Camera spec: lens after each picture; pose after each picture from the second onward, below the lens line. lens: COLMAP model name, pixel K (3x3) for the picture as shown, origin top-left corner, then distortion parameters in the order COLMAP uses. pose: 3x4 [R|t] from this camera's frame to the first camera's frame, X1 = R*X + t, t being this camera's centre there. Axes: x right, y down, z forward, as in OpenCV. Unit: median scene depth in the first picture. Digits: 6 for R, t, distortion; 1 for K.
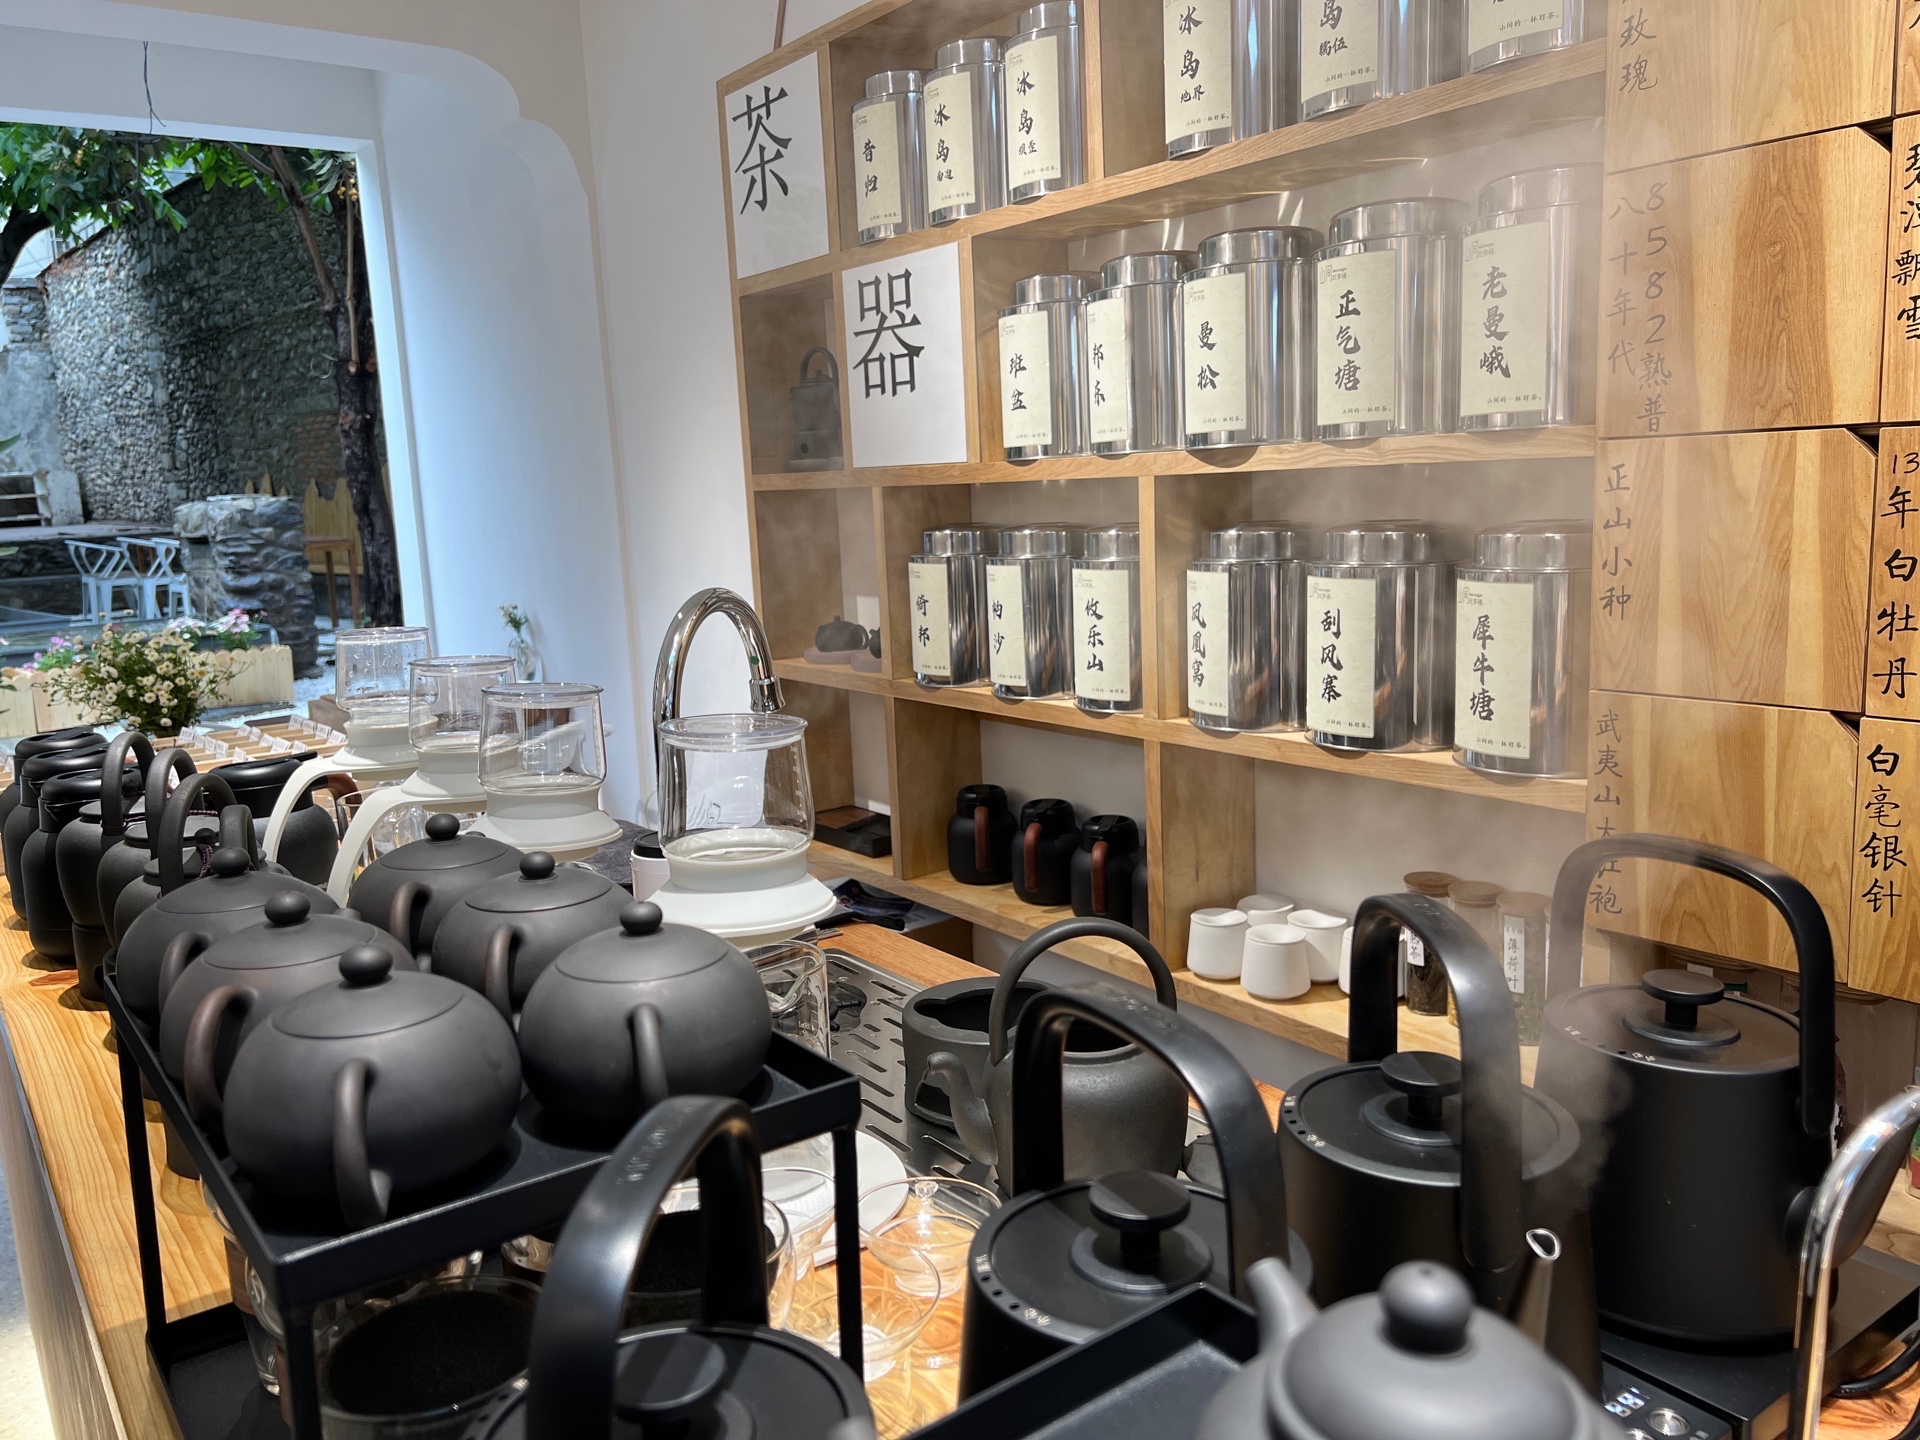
lens RADIAL K [[1438.5, 0, 959.2], [0, 1438.5, 714.0], [0, 0, 1]] dist [0.059799, -0.005400]
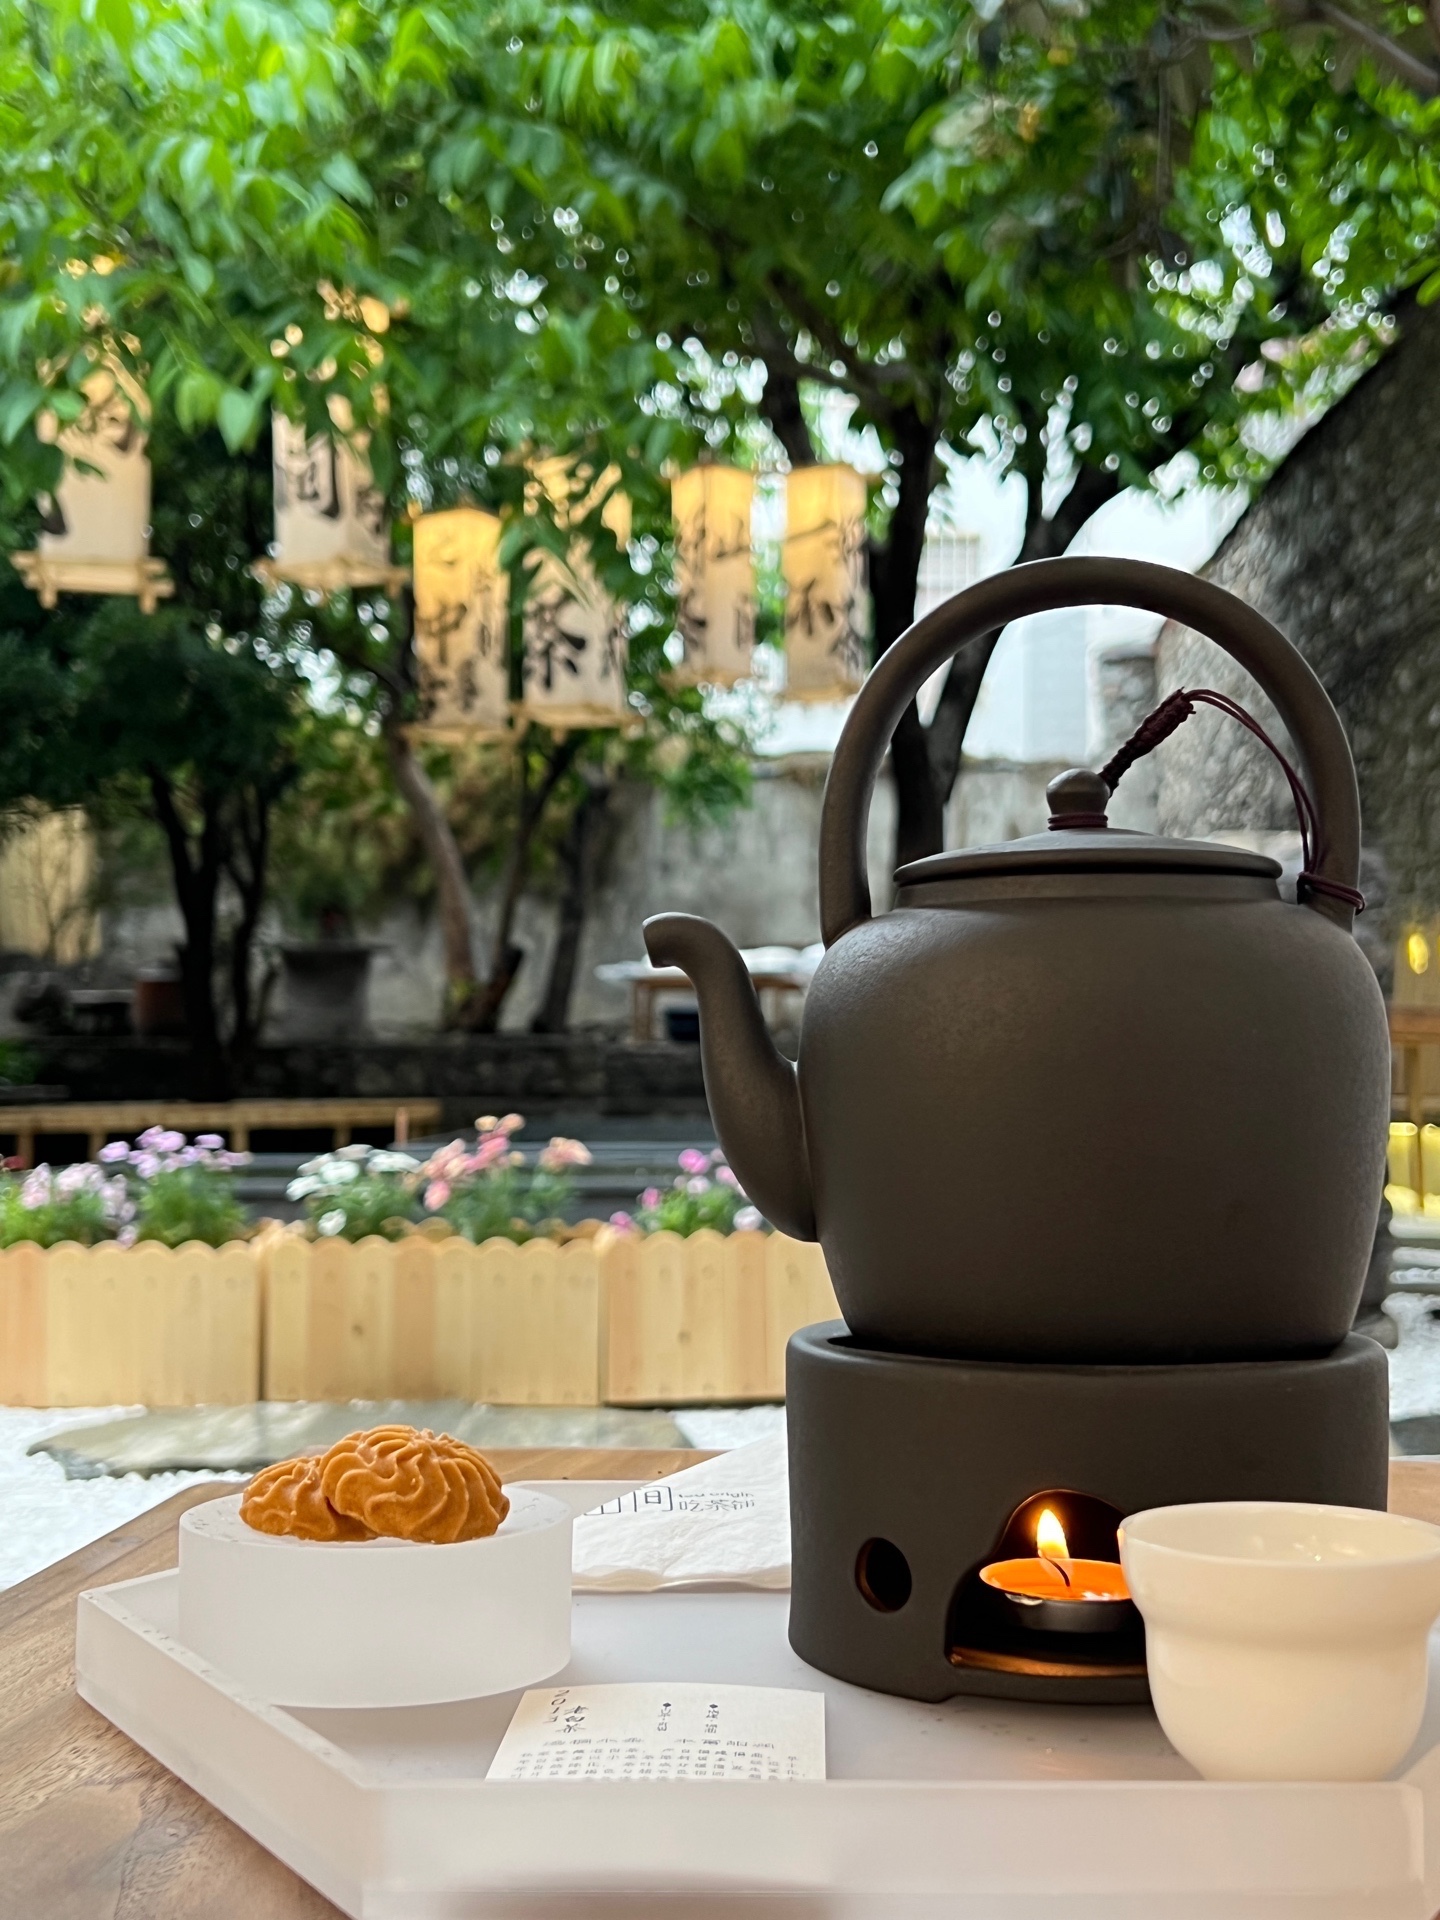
lens RADIAL K [[2483.0, 0, 720.2], [0, 2483.0, 965.7], [0, 0, 1]] dist [0.032743, 0.000000]
pose [[0.732824, 0.007080, -0.680382, -0.079958], [-0.132450, 0.982302, -0.132438, -0.007112], [0.667403, 0.187170, 0.720792, 0.227330]]
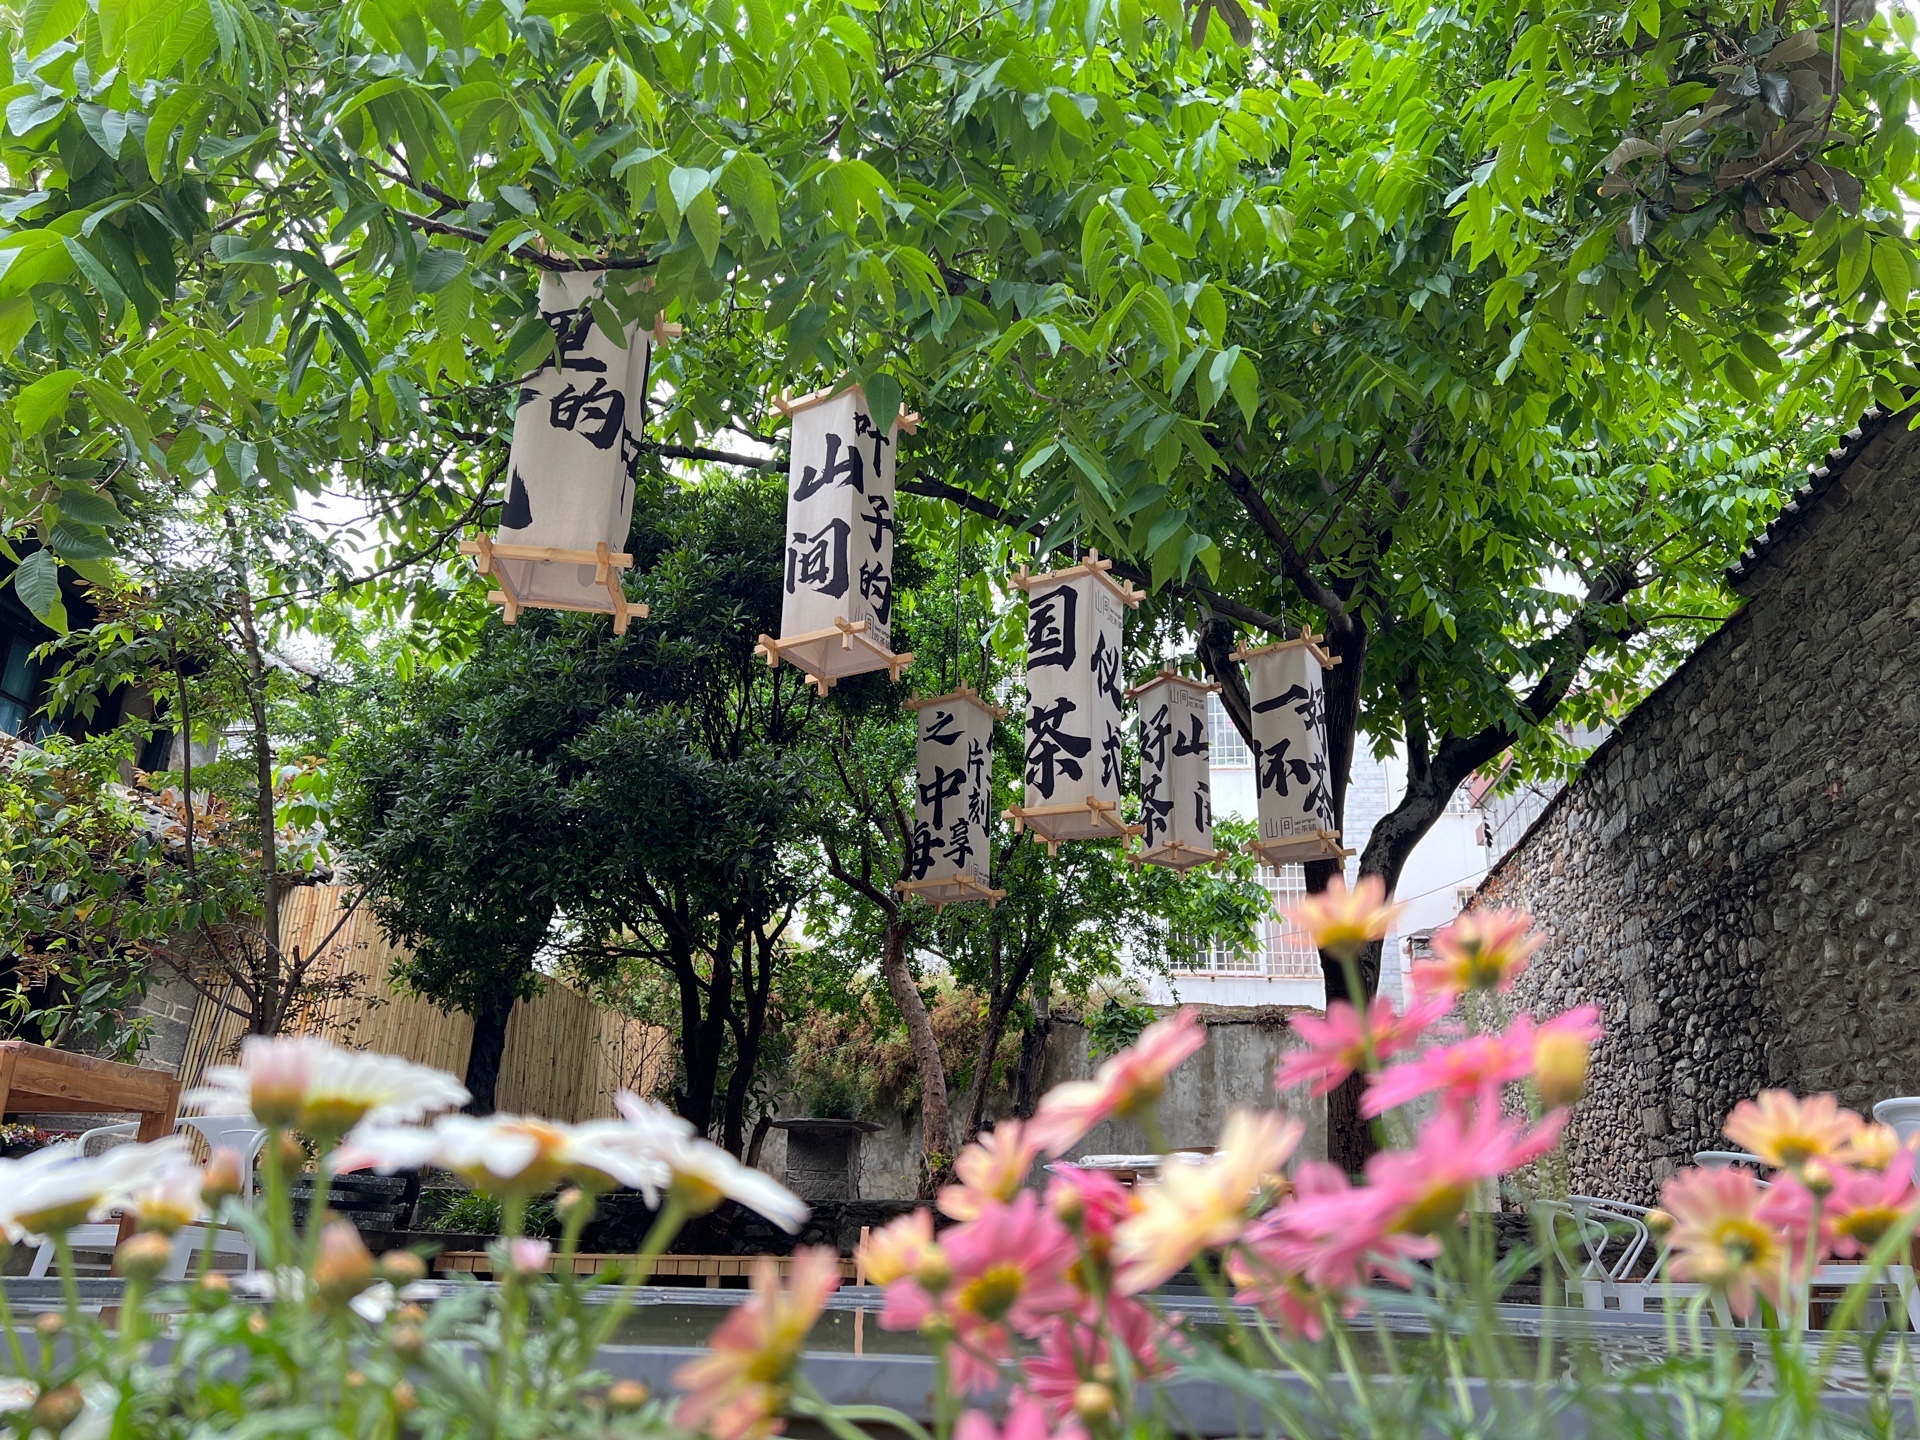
lens RADIAL K [[1438.5, 0, 963.0], [0, 1438.5, 721.0], [0, 0, 1]] dist [0.059799, -0.005400]
pose [[0.673142, -0.217029, -0.706950, -0.278882], [-0.163715, 0.888512, -0.428653, -0.012663], [0.721164, 0.404282, 0.562564, 0.398525]]
